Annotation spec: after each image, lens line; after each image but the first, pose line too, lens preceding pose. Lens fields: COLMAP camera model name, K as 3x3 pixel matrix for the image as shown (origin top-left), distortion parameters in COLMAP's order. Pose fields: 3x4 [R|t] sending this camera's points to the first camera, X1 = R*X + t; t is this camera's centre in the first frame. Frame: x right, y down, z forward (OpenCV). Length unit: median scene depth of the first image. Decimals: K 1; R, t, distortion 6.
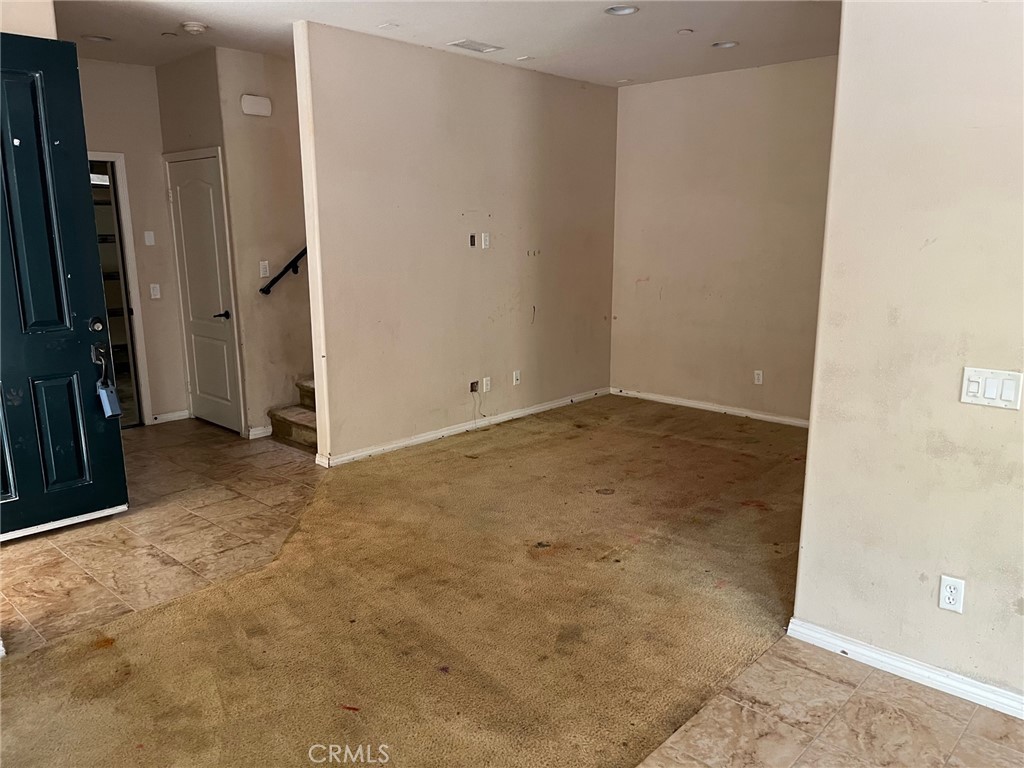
lens RADIAL K [[771.3, 0, 515.6], [0, 771.3, 386.9], [0, 0, 1]] dist [0.059868, -0.080819]
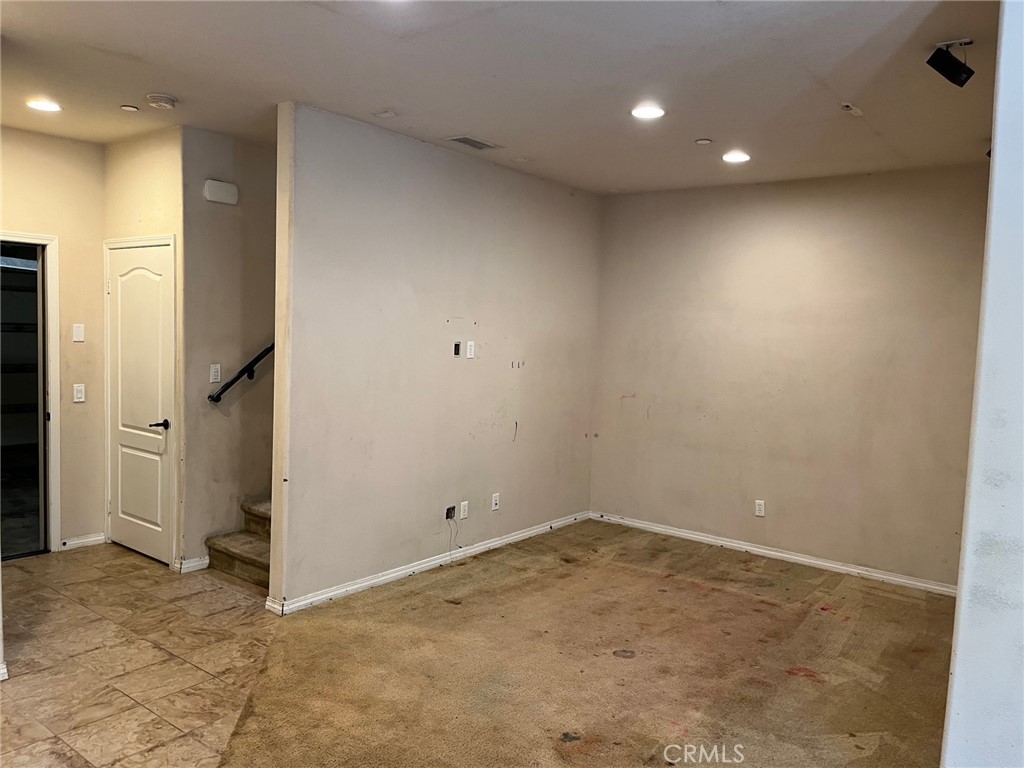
lens RADIAL K [[771.3, 0, 509.6], [0, 771.3, 383.0], [0, 0, 1]] dist [0.059868, -0.080819]
pose [[0.995387, 0.034628, 0.089475, -0.090153], [-0.022240, 0.990471, -0.135911, -0.036965], [-0.093329, 0.133294, 0.986672, 0.140375]]
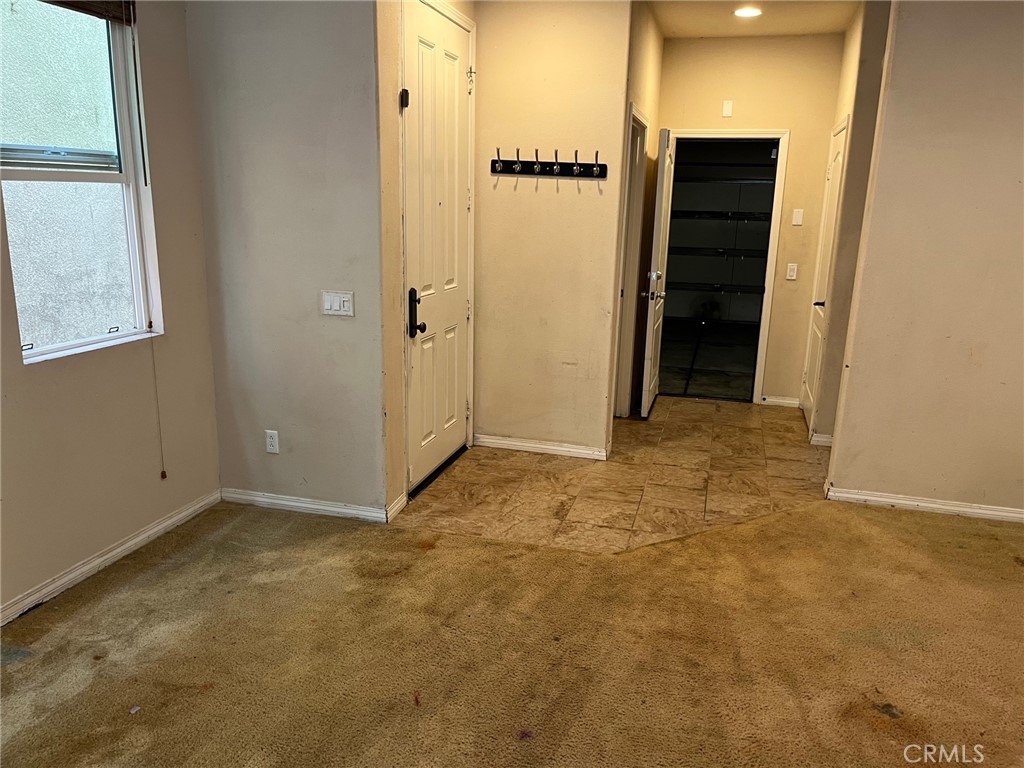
lens RADIAL K [[771.3, 0, 513.3], [0, 771.3, 379.7], [0, 0, 1]] dist [0.059868, -0.080819]
pose [[0.463509, 0.217492, -0.858986, 0.313668], [-0.207973, 0.969032, 0.133133, -0.065353], [0.861340, 0.116937, 0.494388, 0.315281]]
